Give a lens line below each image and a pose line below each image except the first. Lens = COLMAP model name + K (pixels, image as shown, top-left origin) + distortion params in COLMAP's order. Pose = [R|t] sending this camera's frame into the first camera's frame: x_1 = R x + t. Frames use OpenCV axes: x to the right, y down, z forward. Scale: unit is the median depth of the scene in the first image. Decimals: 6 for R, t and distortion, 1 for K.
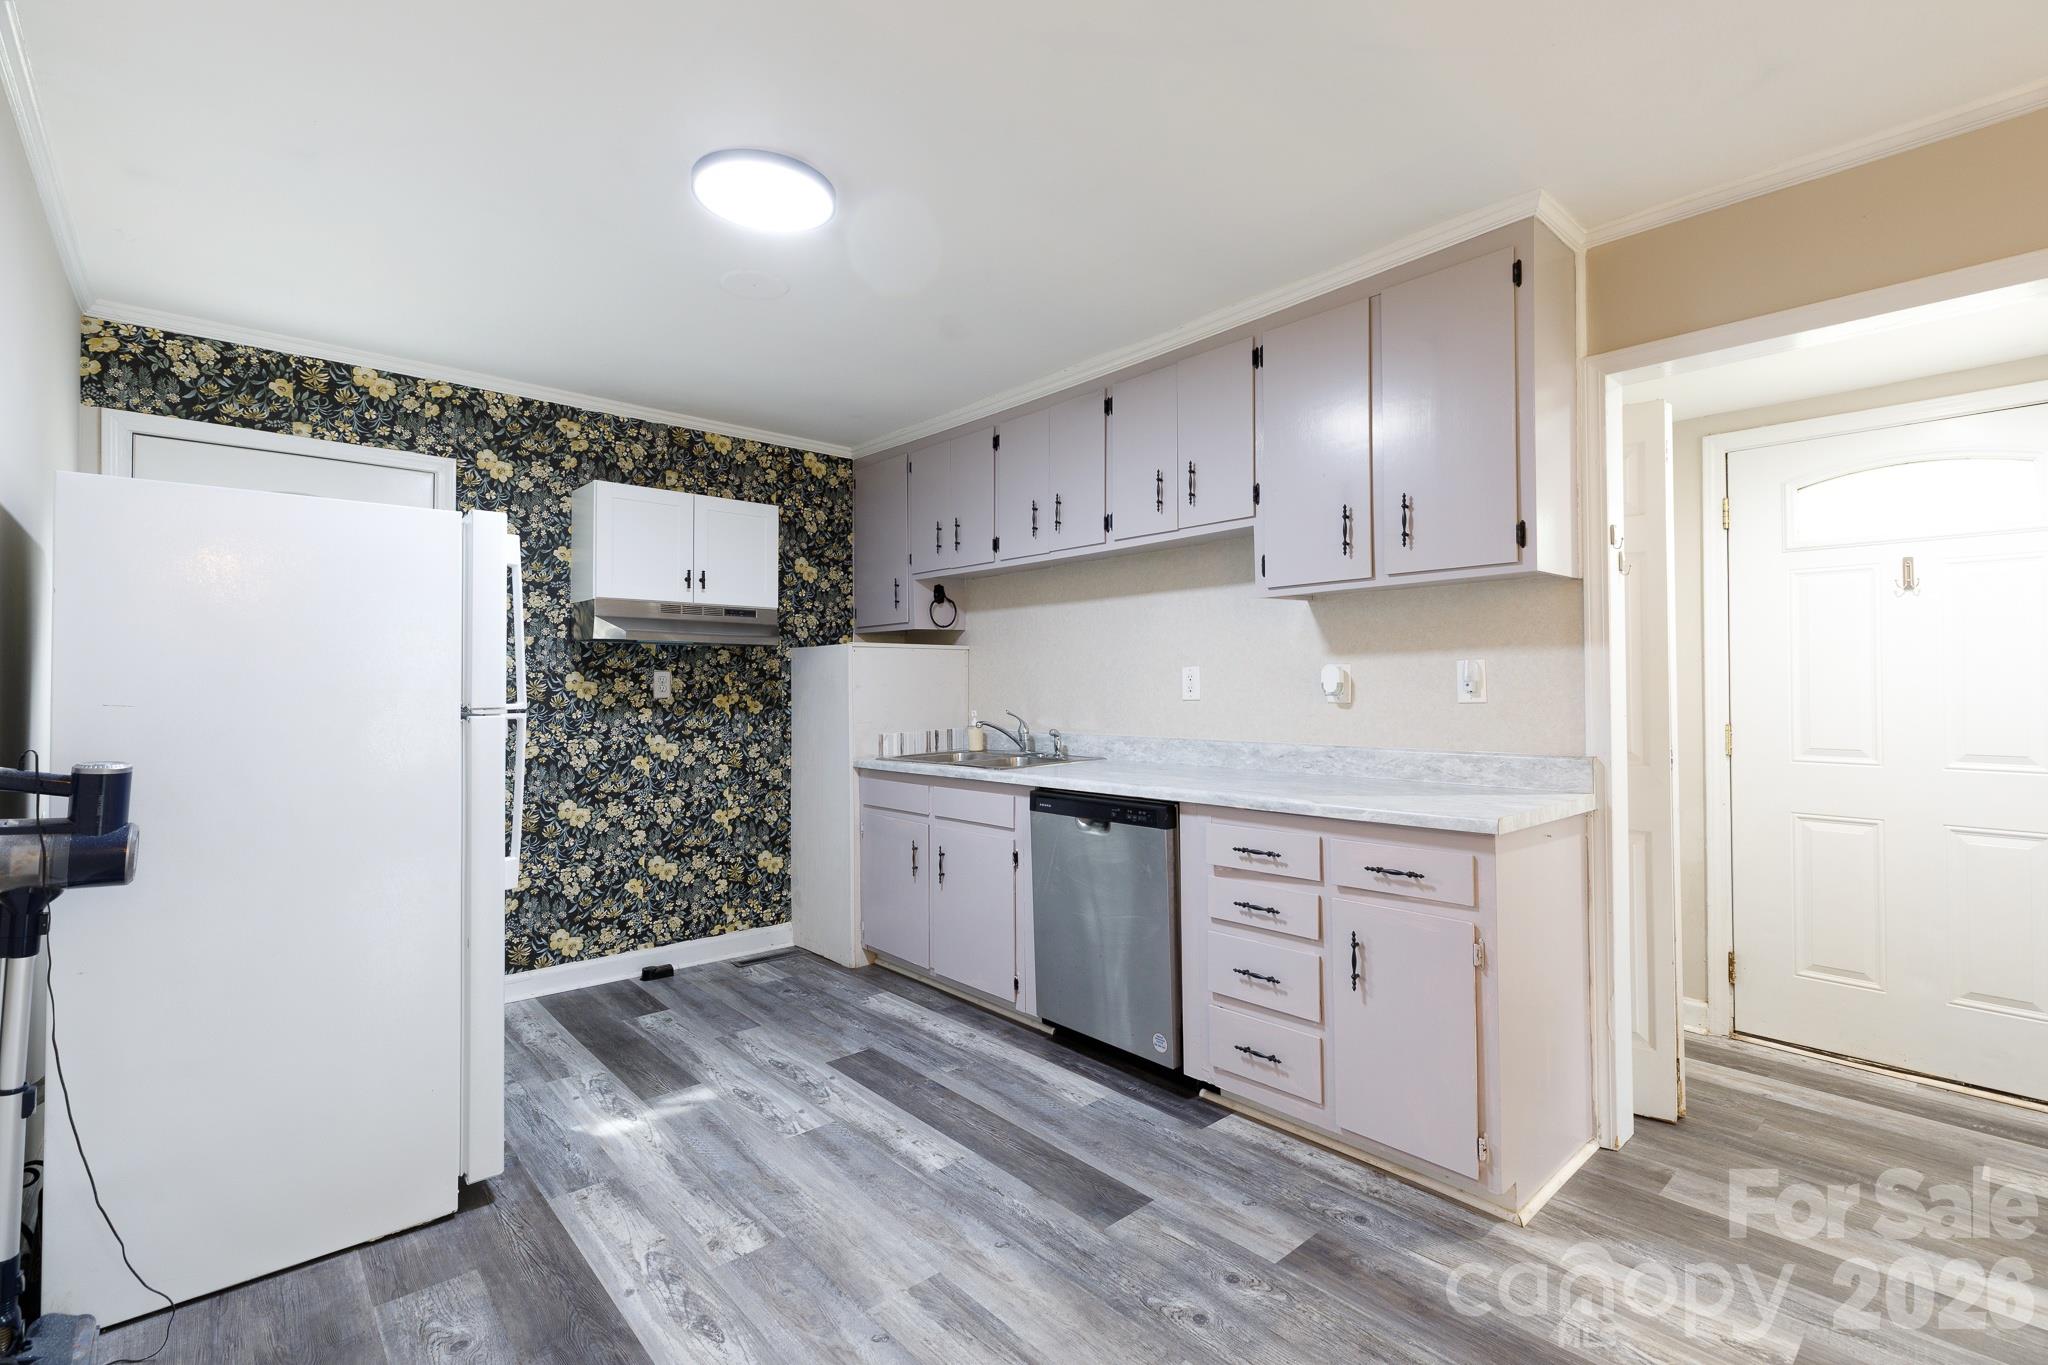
lens RADIAL K [[930.0, 0, 1054.4], [0, 930.0, 671.8], [0, 0, 1]] dist [0.002835, 0.001711]
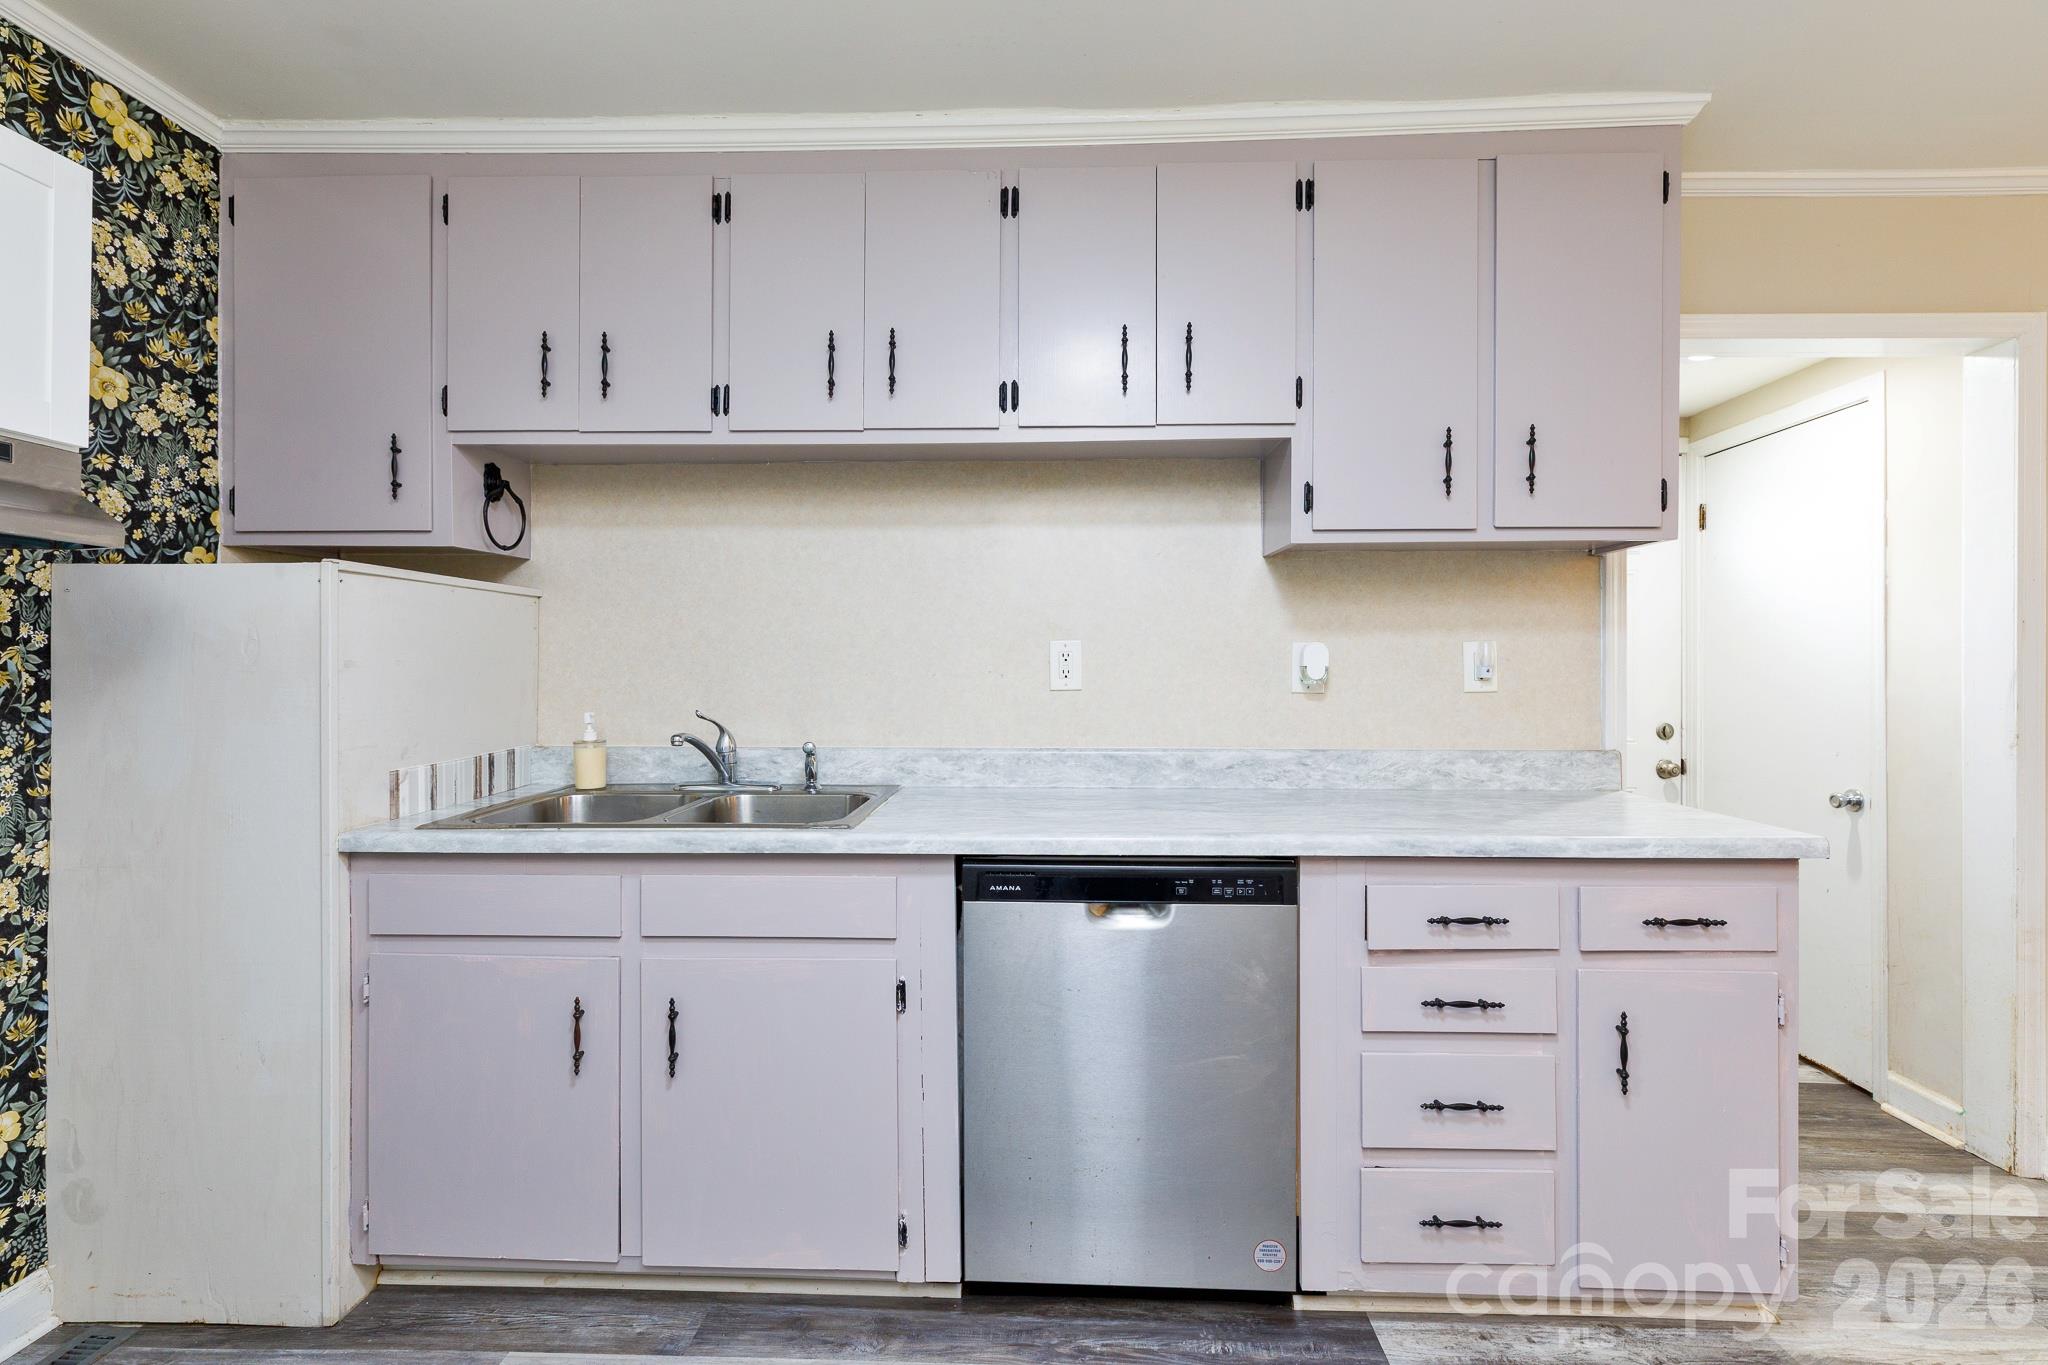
lens RADIAL K [[930.0, 0, 1037.2], [0, 930.0, 664.5], [0, 0, 1]] dist [0.002835, 0.001711]
pose [[0.703069, 0.010757, 0.711041, -0.300091], [-0.017451, 0.999845, 0.002129, 0.009736], [-0.710908, -0.013905, 0.703148, 0.477255]]
